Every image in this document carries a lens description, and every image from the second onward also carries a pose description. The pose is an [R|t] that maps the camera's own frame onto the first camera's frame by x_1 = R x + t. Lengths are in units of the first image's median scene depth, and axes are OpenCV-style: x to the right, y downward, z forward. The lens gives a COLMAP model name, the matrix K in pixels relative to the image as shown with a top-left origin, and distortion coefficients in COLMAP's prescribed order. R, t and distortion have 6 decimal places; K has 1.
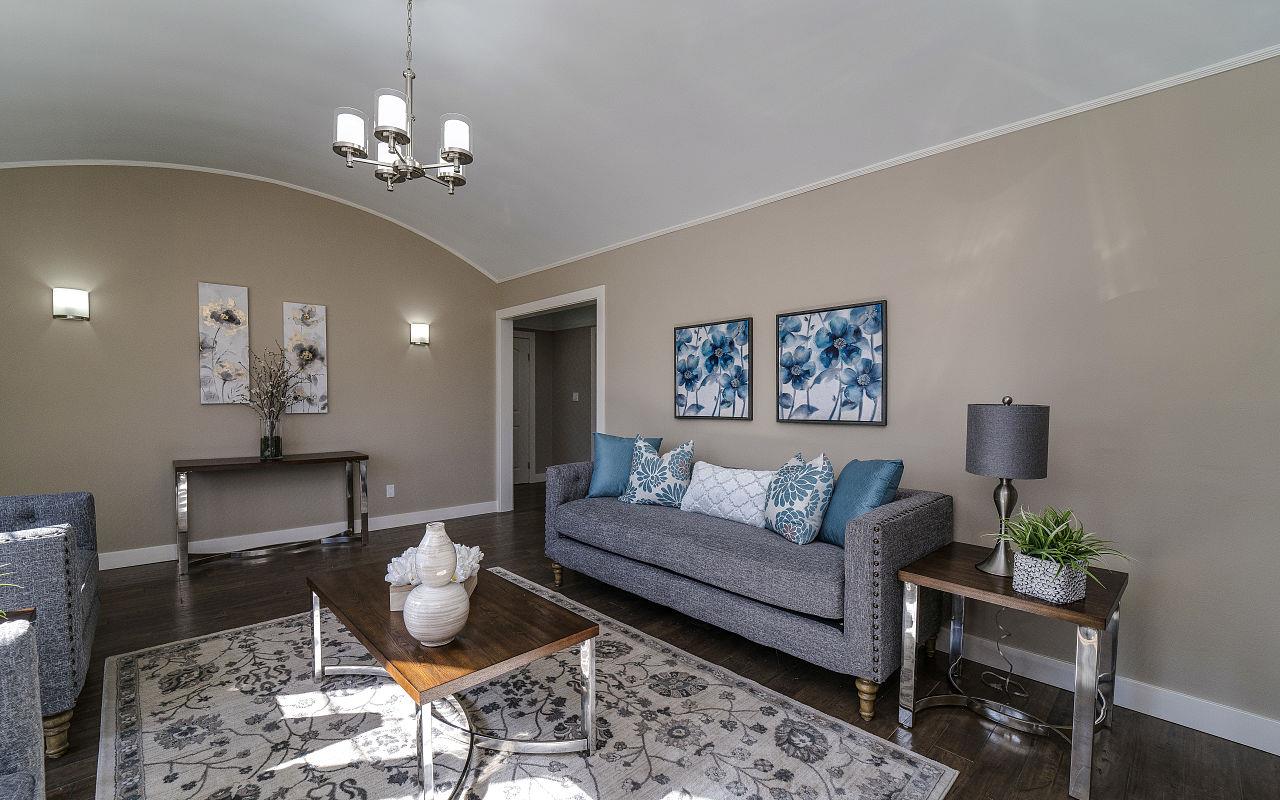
lens RADIAL K [[548.5, 0, 640.0], [0, 548.5, 400.0], [0, 0, 1]] dist [0.001051, 0.000126]
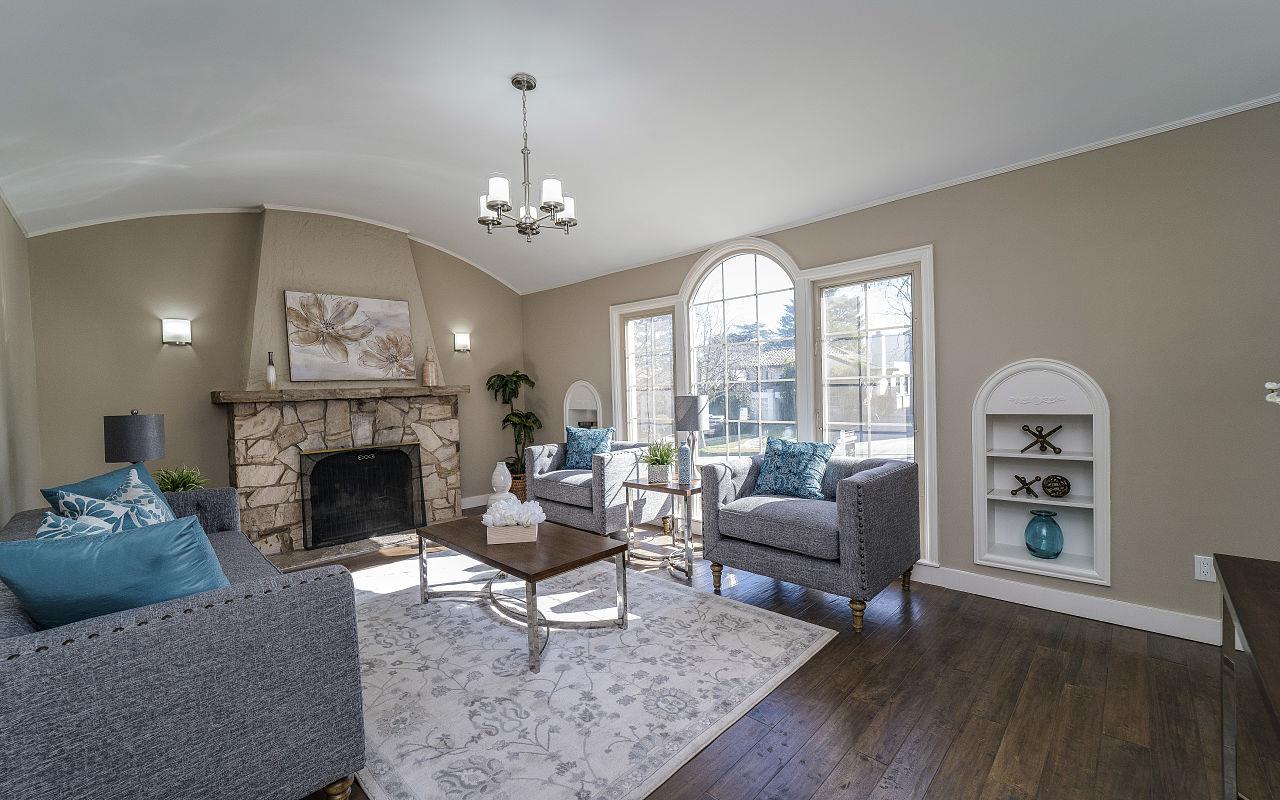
lens RADIAL K [[516.7, 0, 637.4], [0, 516.7, 398.1], [0, 0, 1]] dist [-0.022588, 0.000285]
pose [[-0.998909, 0.028568, -0.036946, -0.536675], [0.027742, 0.999358, 0.022683, -0.025905], [0.037570, 0.021634, -0.999060, 1.940653]]
